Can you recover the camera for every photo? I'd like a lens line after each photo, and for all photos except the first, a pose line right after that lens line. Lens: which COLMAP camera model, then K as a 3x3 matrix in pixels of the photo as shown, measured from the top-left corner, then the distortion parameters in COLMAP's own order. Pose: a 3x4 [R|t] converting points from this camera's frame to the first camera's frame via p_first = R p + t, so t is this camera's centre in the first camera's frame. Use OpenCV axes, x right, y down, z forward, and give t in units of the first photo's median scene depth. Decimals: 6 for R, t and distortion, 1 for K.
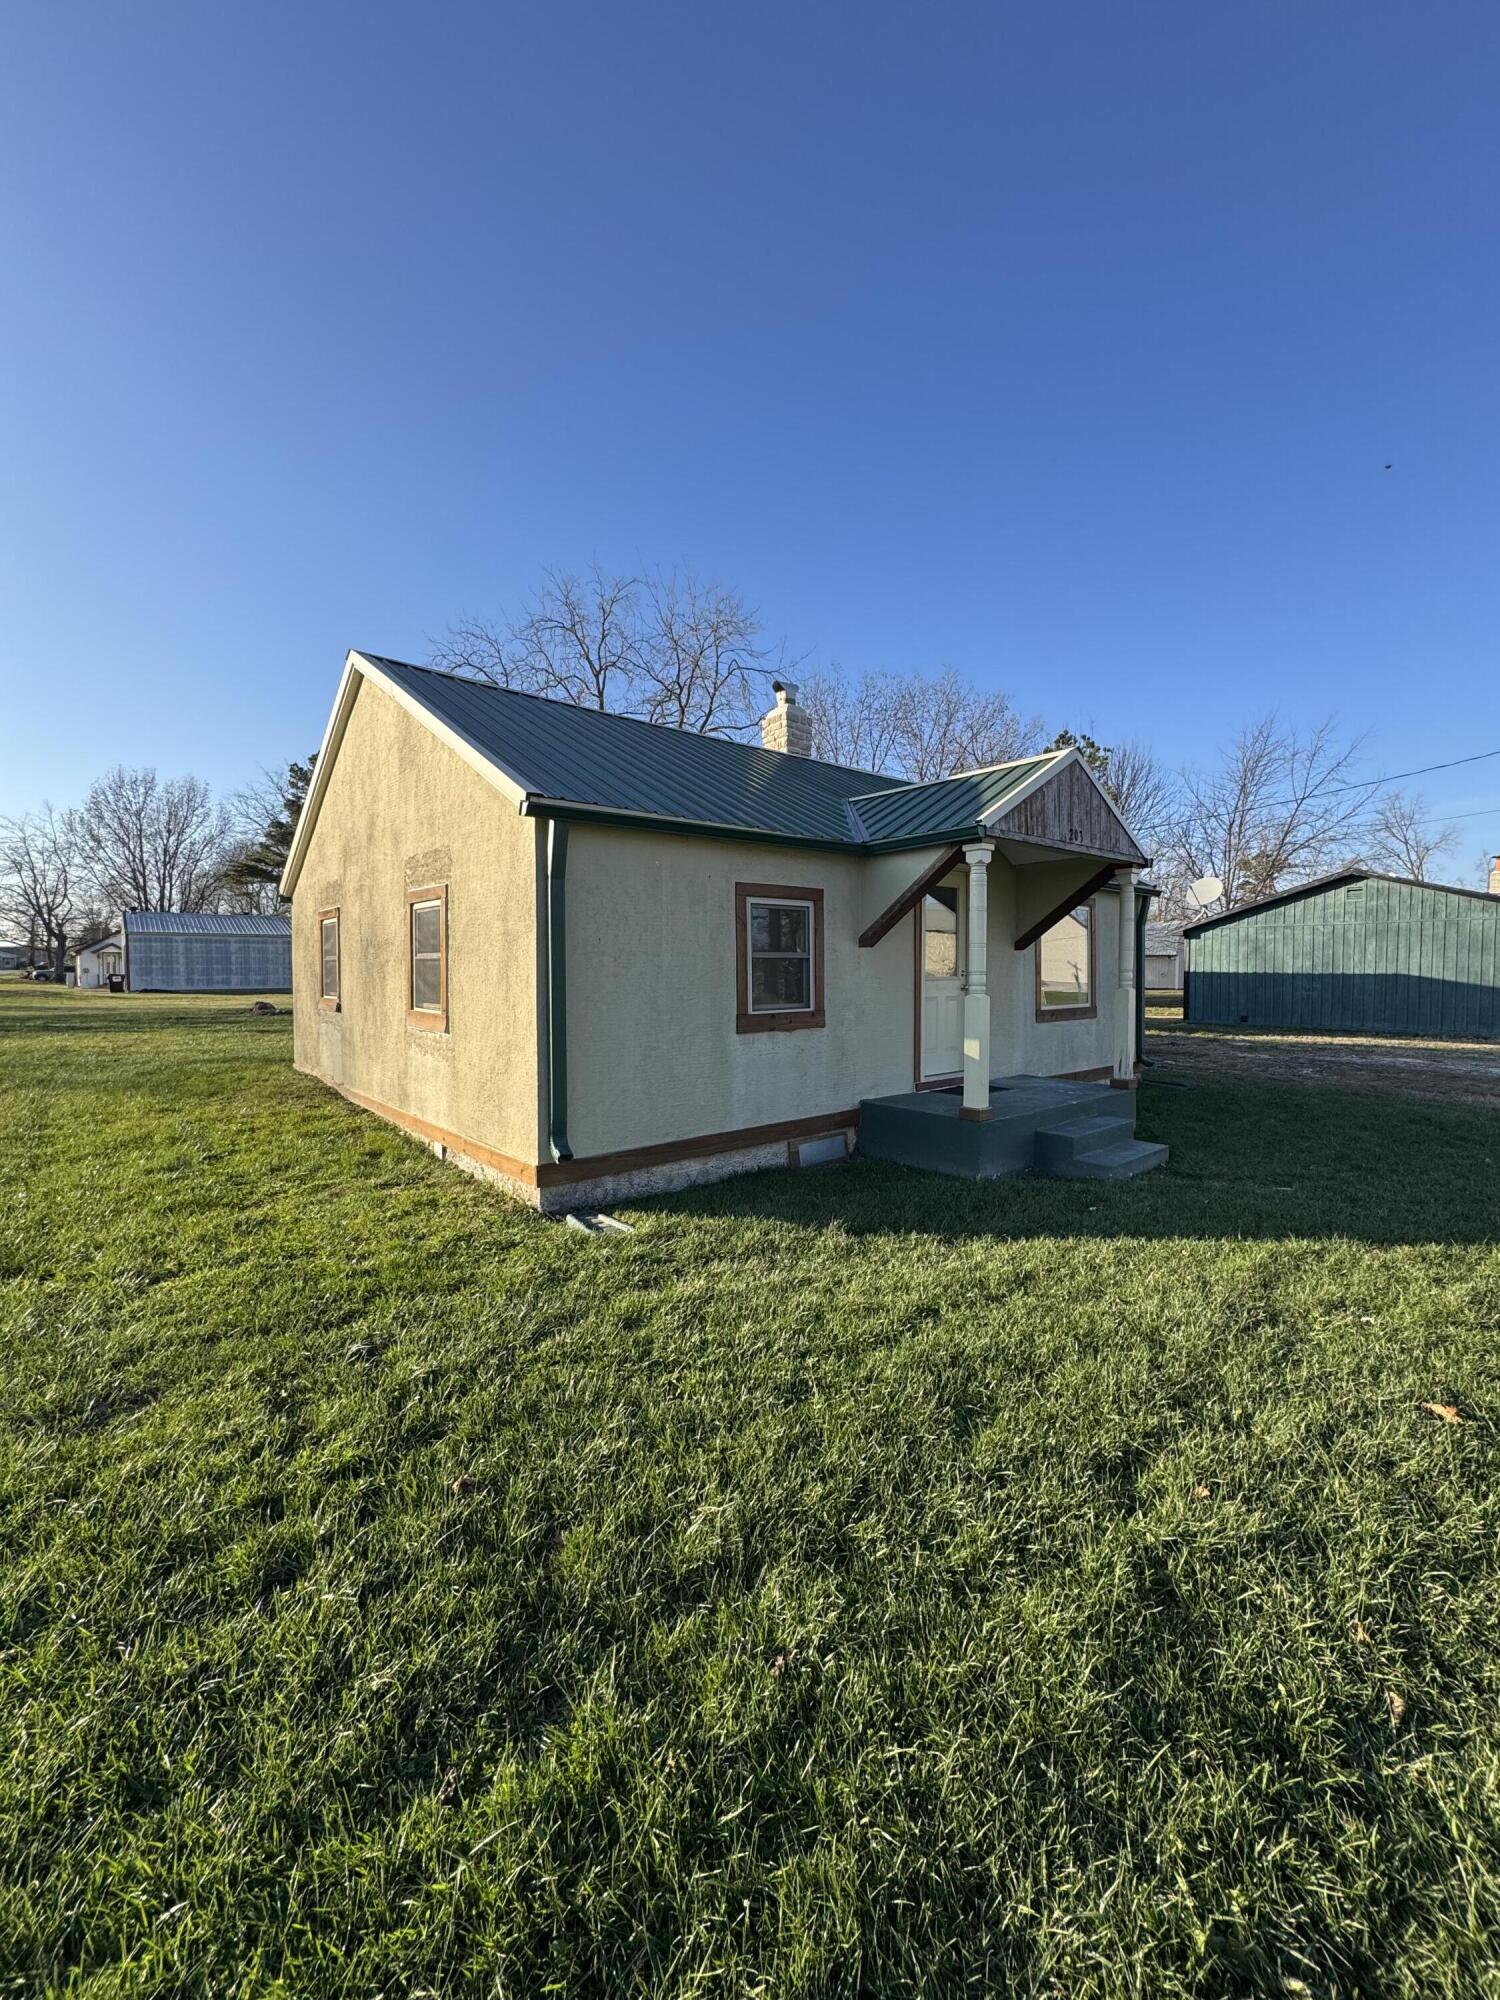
lens RADIAL K [[797.2, 0, 756.2], [0, 797.2, 990.0], [0, 0, 1]] dist [-0.000983, -0.000262]
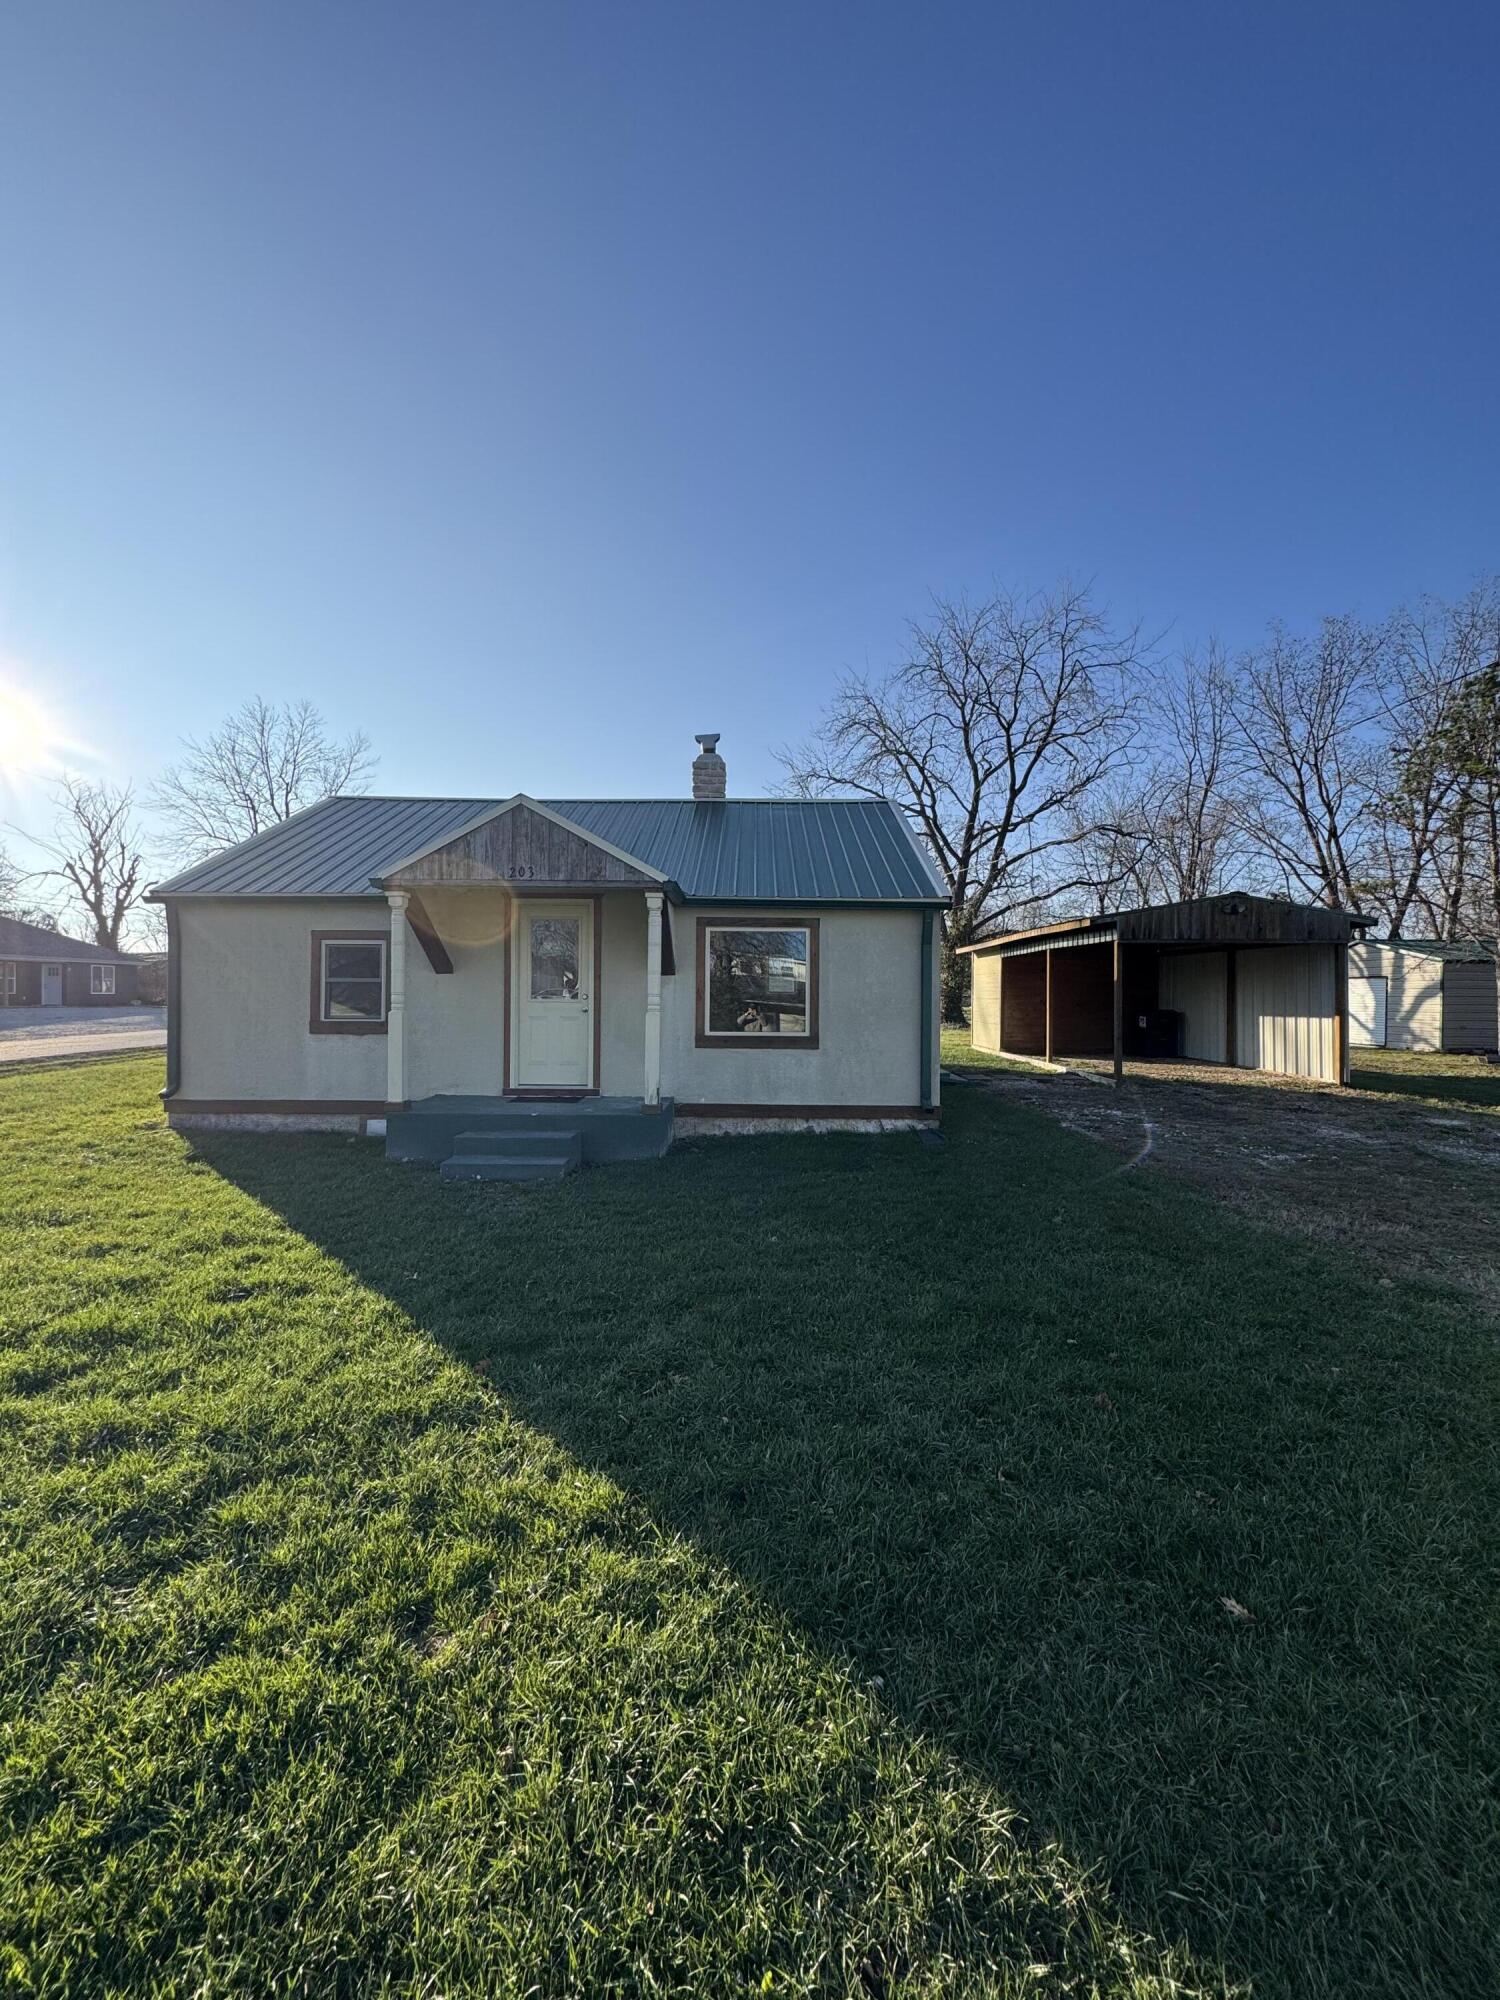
lens RADIAL K [[797.2, 0, 744.5], [0, 797.2, 993.7], [0, 0, 1]] dist [-0.000983, -0.000262]
pose [[0.754593, 0.007408, -0.656151, 1.474484], [-0.030159, 0.999271, -0.023401, -0.007892], [0.655499, 0.037447, 0.754267, 0.402157]]
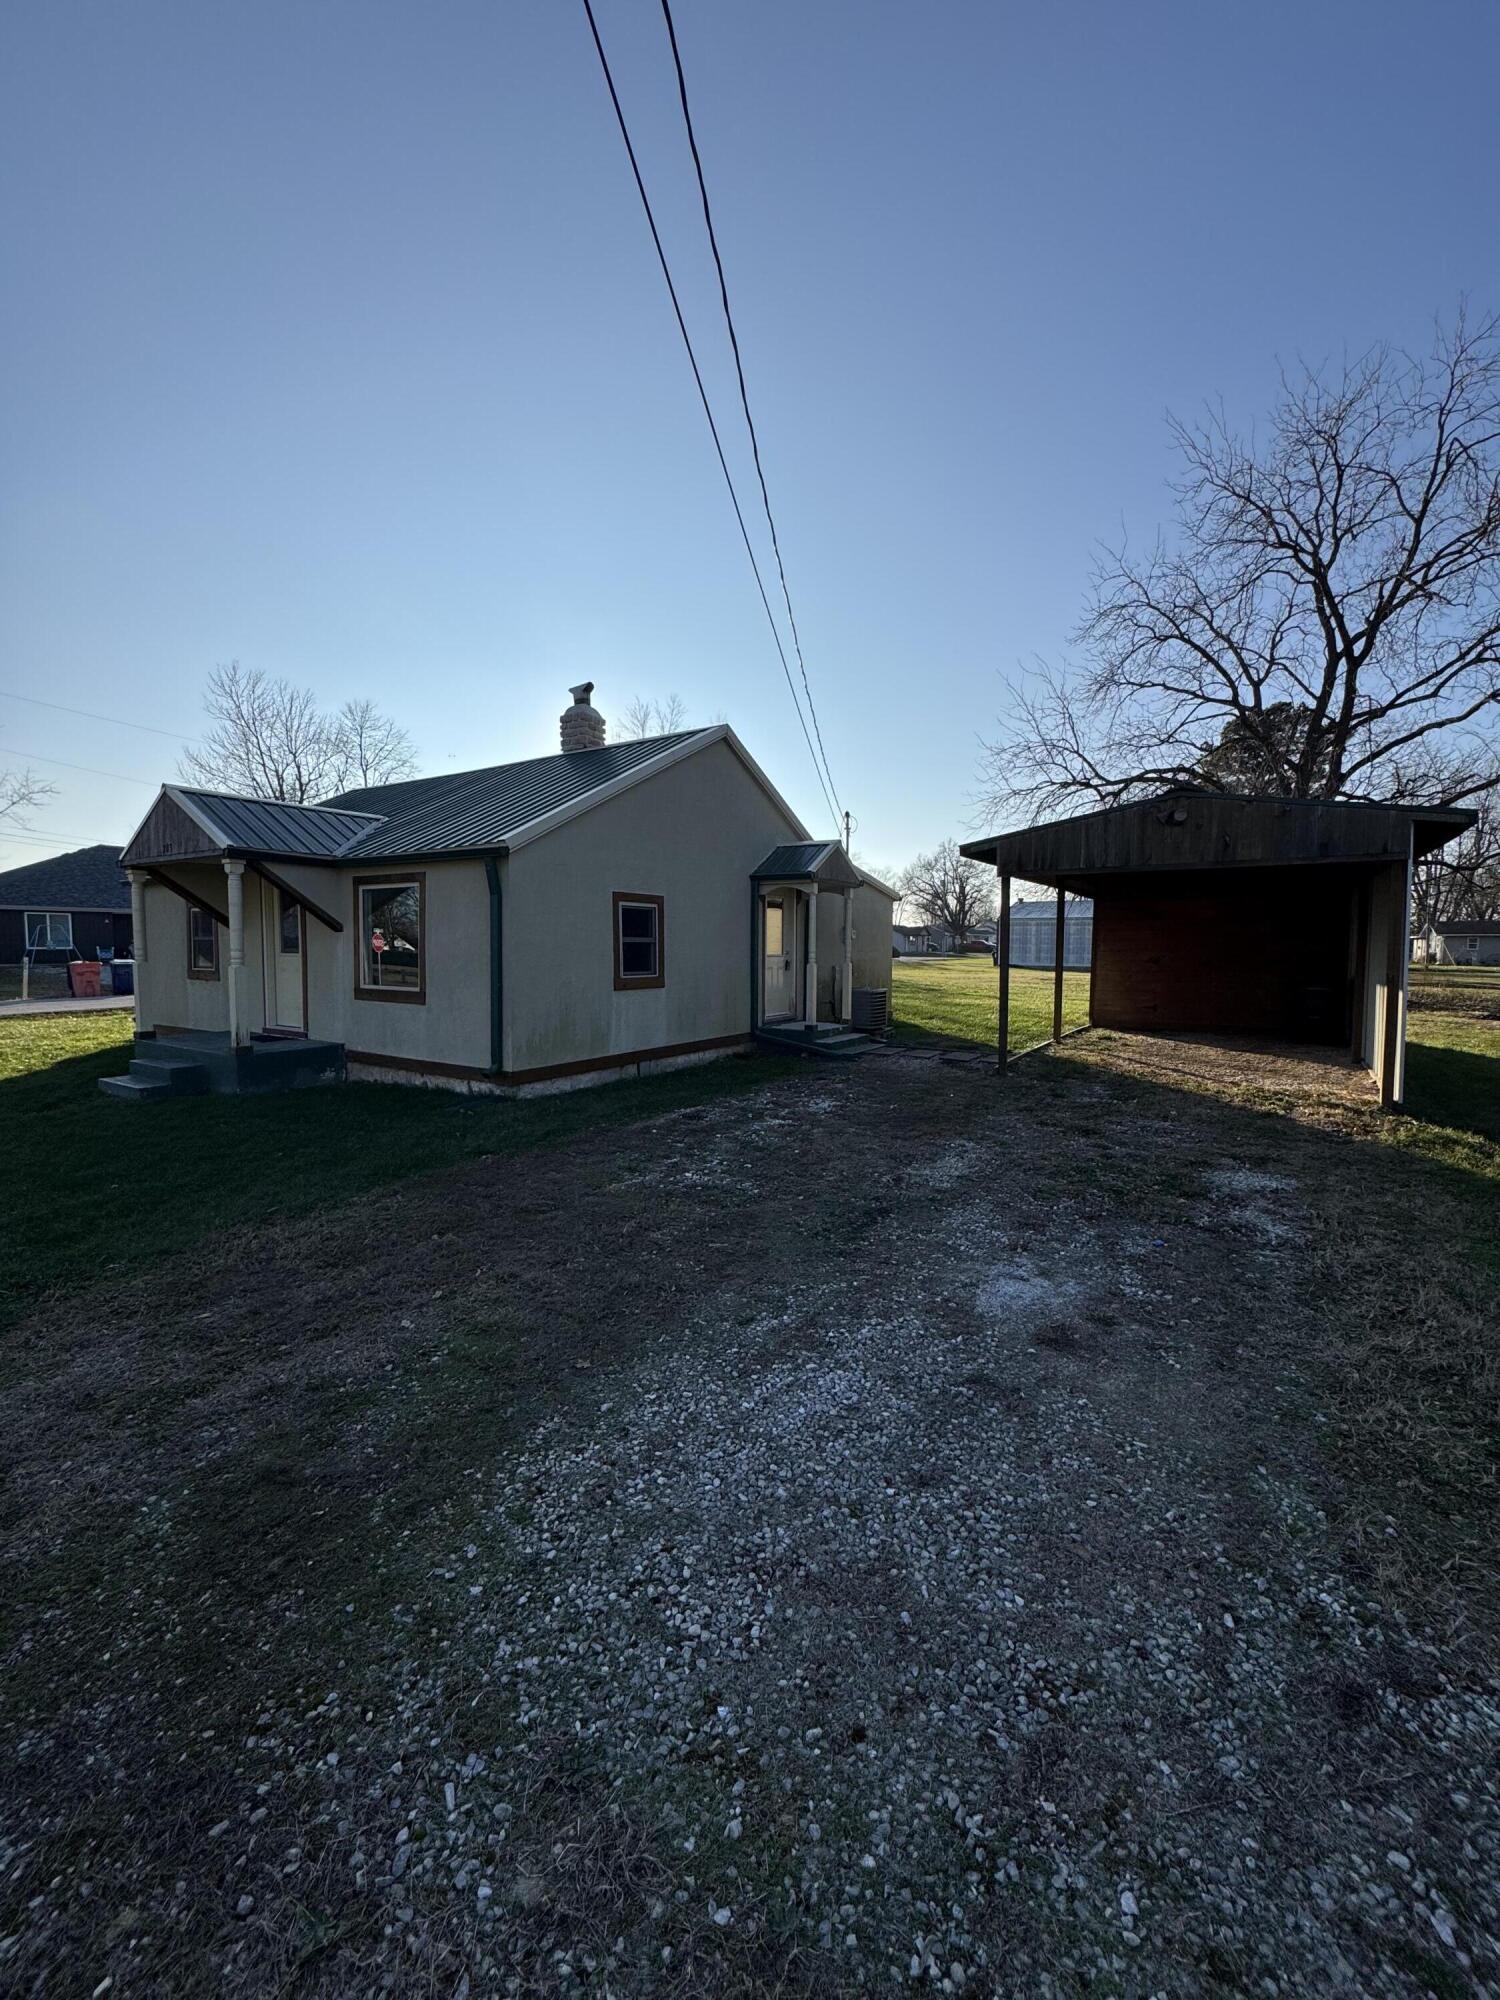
lens RADIAL K [[797.2, 0, 754.6], [0, 797.2, 1009.4], [0, 0, 1]] dist [-0.000983, -0.000262]
pose [[0.290910, 0.075072, -0.953801, 2.146550], [-0.038918, 0.997020, 0.066604, -0.053871], [0.955958, 0.017744, 0.292965, 1.686514]]
